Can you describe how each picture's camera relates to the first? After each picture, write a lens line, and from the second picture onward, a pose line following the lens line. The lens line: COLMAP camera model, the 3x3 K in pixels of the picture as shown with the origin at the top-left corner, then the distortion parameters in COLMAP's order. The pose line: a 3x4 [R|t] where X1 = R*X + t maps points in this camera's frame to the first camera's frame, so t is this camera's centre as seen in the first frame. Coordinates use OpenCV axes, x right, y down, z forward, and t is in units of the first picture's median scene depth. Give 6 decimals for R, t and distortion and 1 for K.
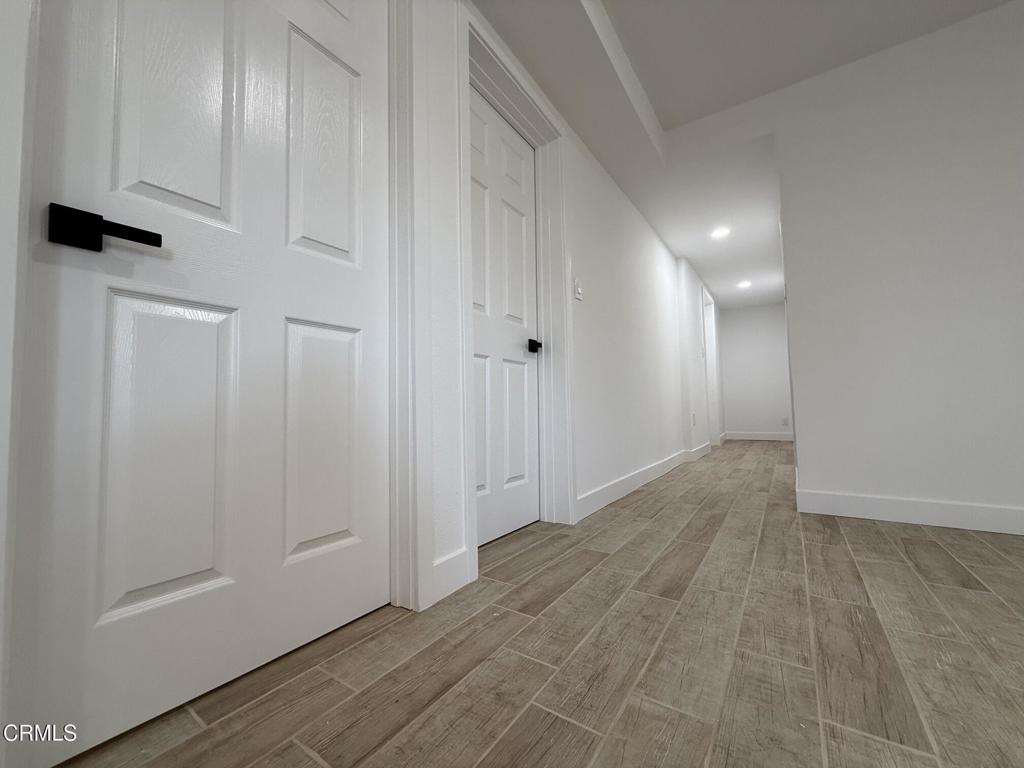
lens RADIAL K [[408.4, 0, 506.6], [0, 408.4, 384.0], [0, 0, 1]] dist [0.000457, -0.001130]
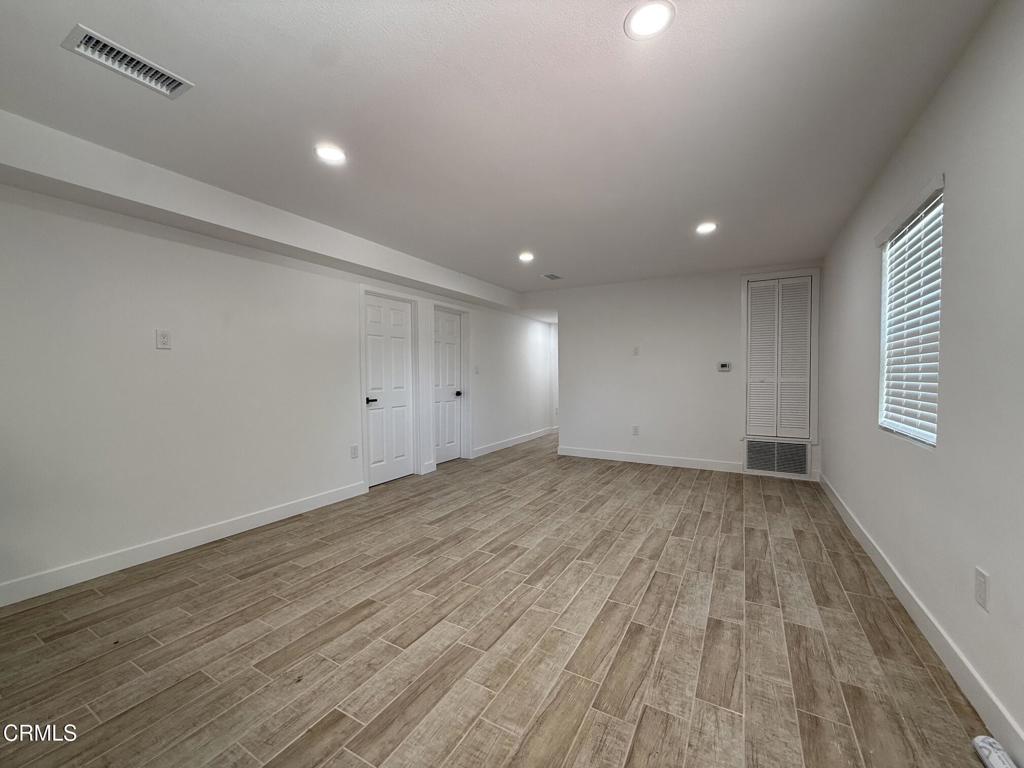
lens RADIAL K [[412.4, 0, 508.8], [0, 412.4, 381.2], [0, 0, 1]] dist [0.000874, 0.000016]
pose [[0.996056, 0.010930, 0.088049, 0.163168], [-0.017675, 0.996937, 0.076190, -0.401790], [-0.086947, -0.077445, 0.993198, -1.767645]]
